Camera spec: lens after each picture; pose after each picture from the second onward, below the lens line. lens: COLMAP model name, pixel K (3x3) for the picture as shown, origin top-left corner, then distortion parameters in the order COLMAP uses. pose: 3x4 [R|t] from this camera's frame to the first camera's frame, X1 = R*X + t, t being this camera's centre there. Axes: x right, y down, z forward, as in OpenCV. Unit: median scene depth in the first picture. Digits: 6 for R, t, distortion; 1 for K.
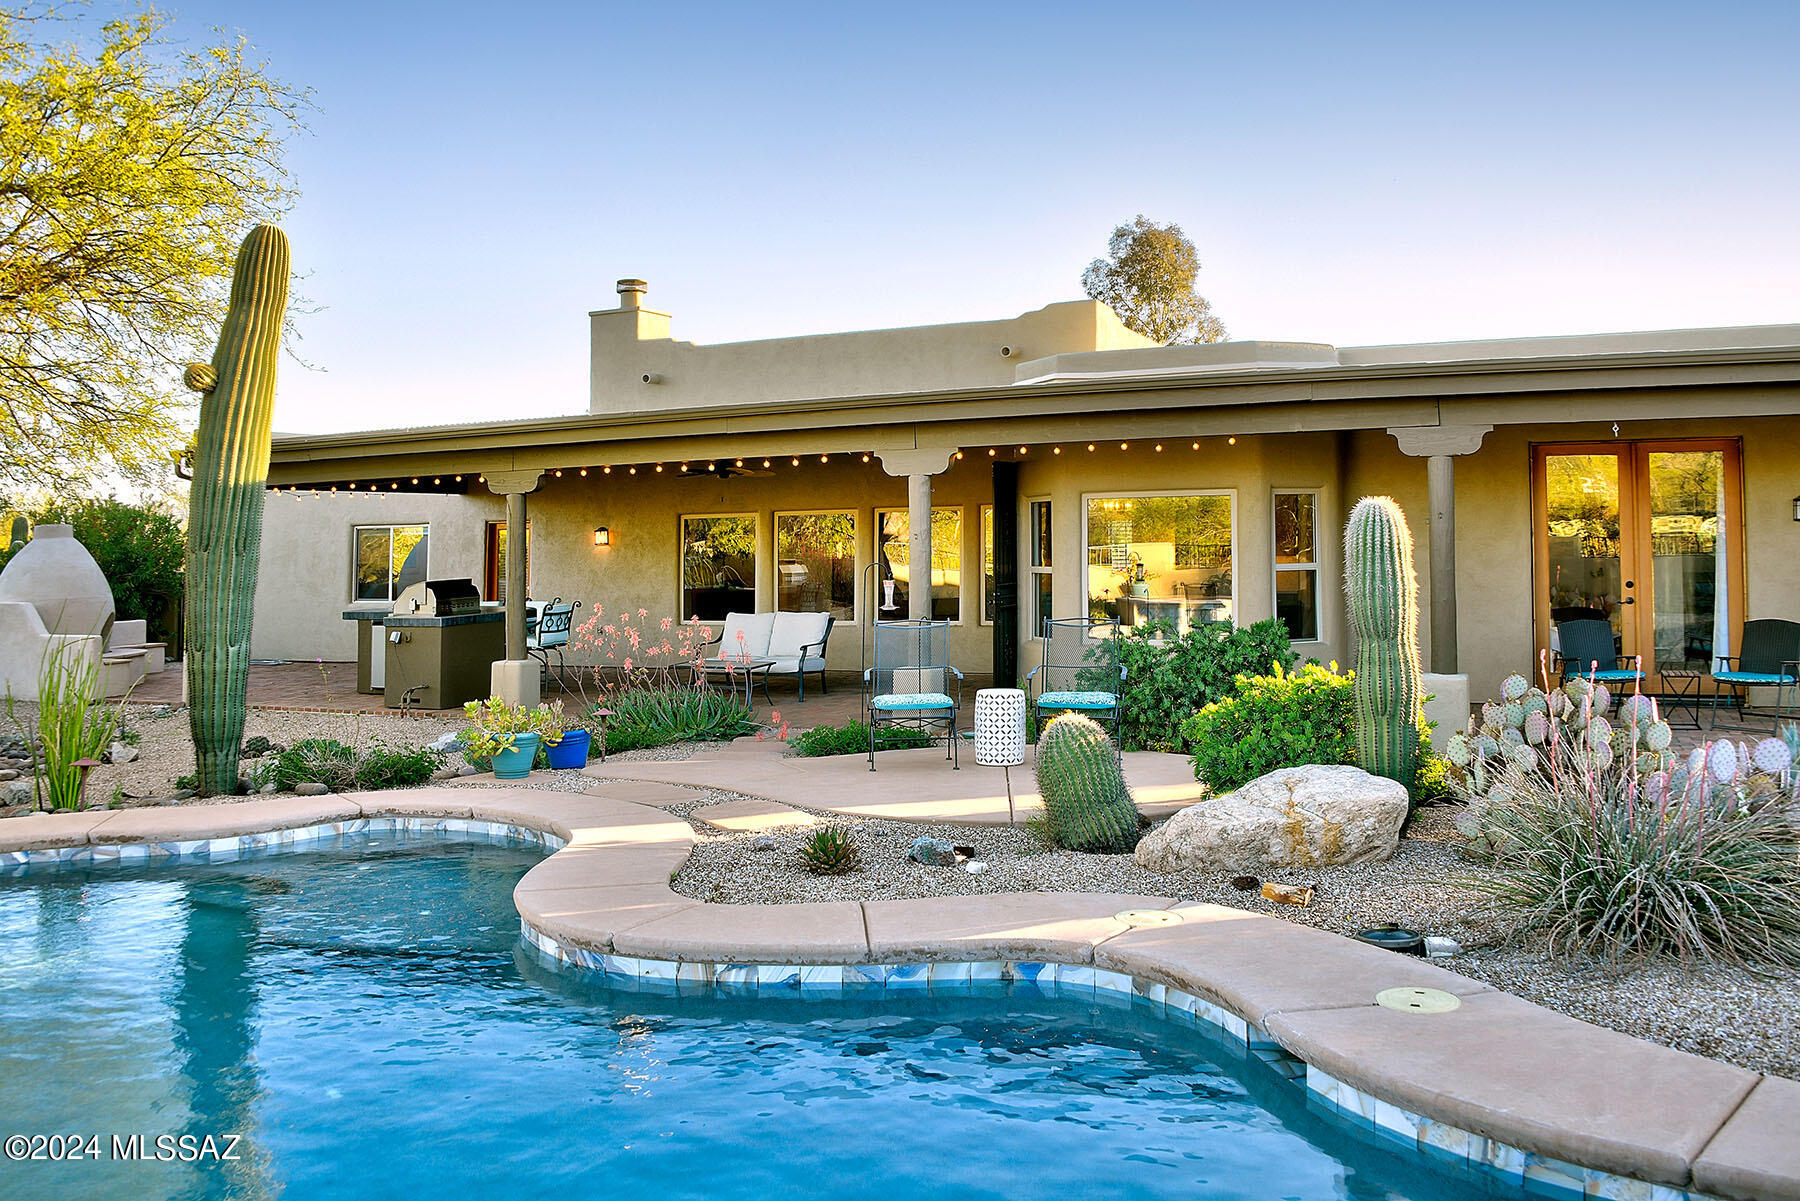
lens RADIAL K [[1418.1, 0, 900.6], [0, 1418.1, 615.3], [0, 0, 1]] dist [-0.090730, -0.006417]
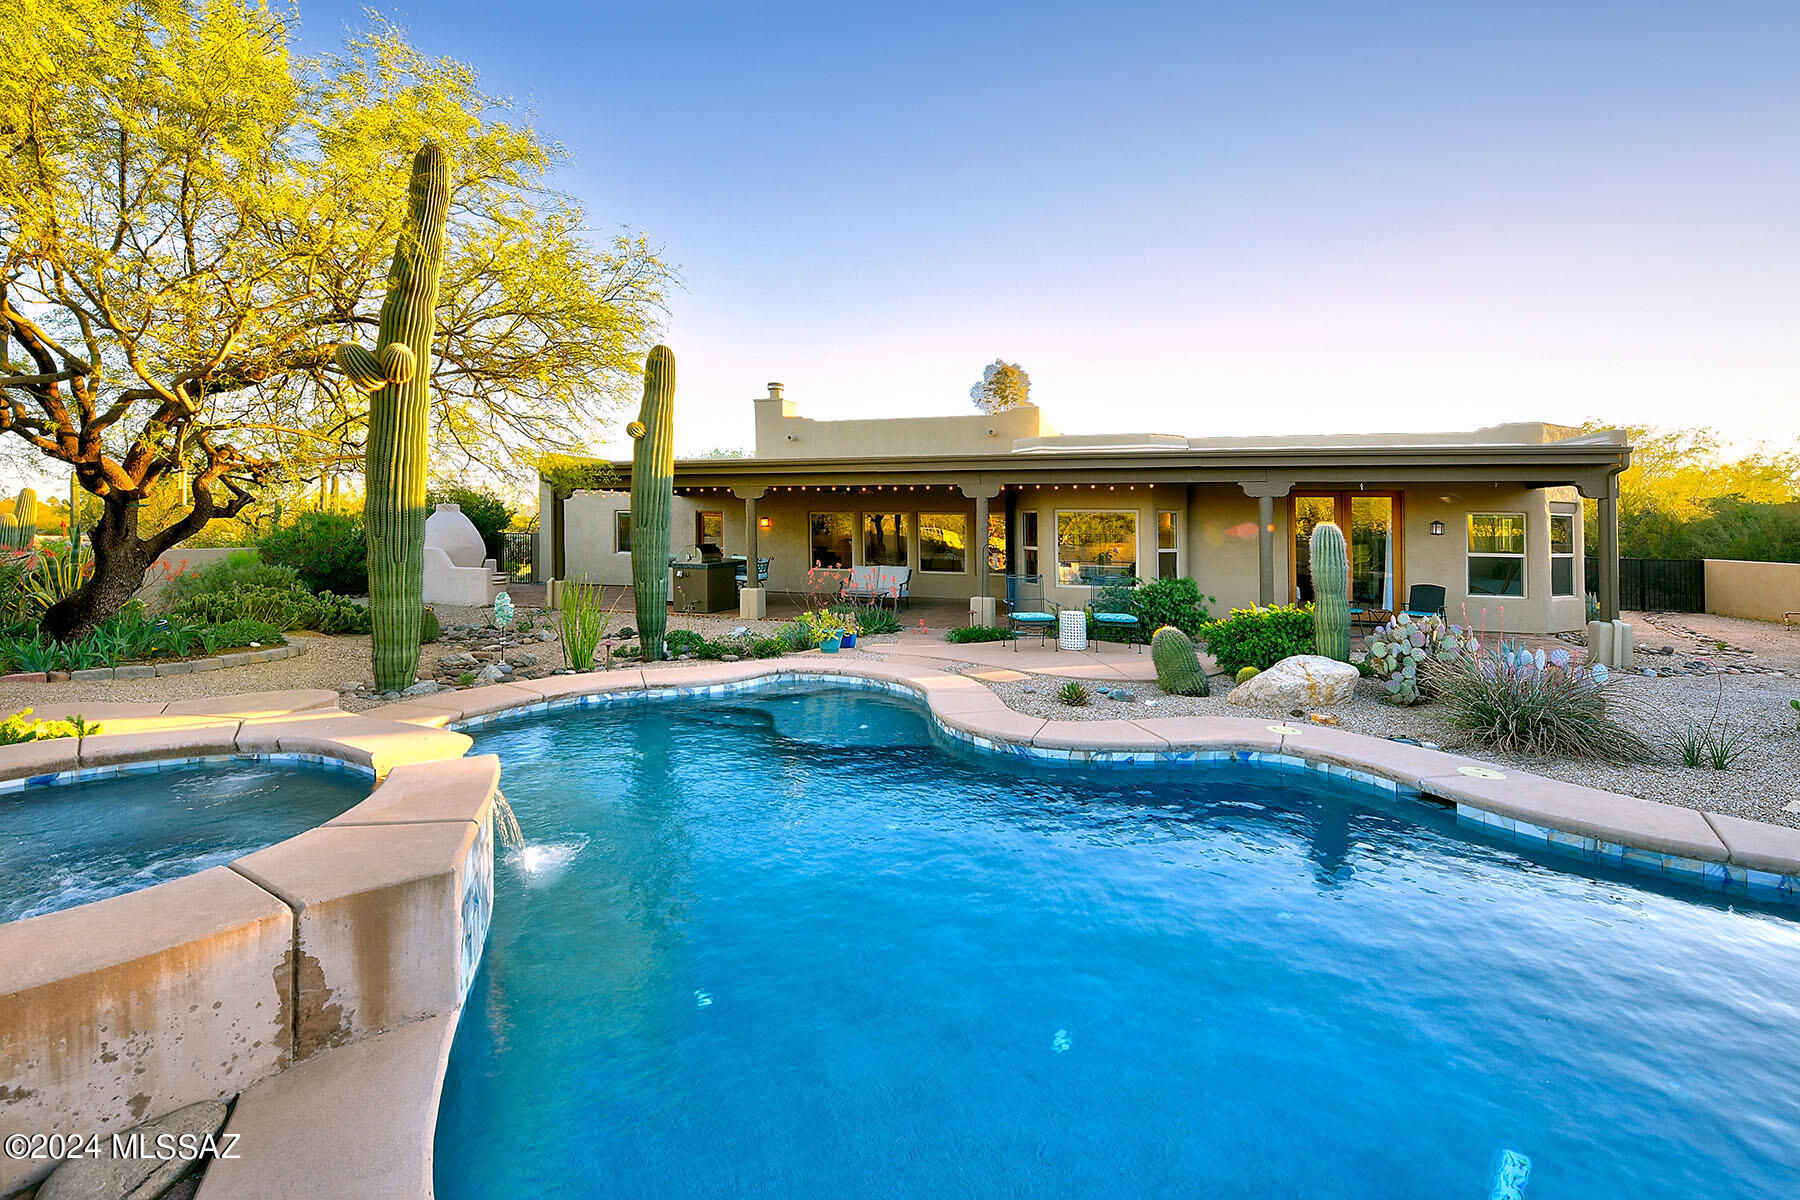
lens RADIAL K [[742.4, 0, 900.1], [0, 742.4, 605.3], [0, 0, 1]] dist [-0.002066, -0.000186]
pose [[0.995979, 0.021497, 0.086973, -0.227478], [-0.026168, 0.998256, 0.052921, -0.004243], [-0.085683, -0.054984, 0.994804, -0.007561]]
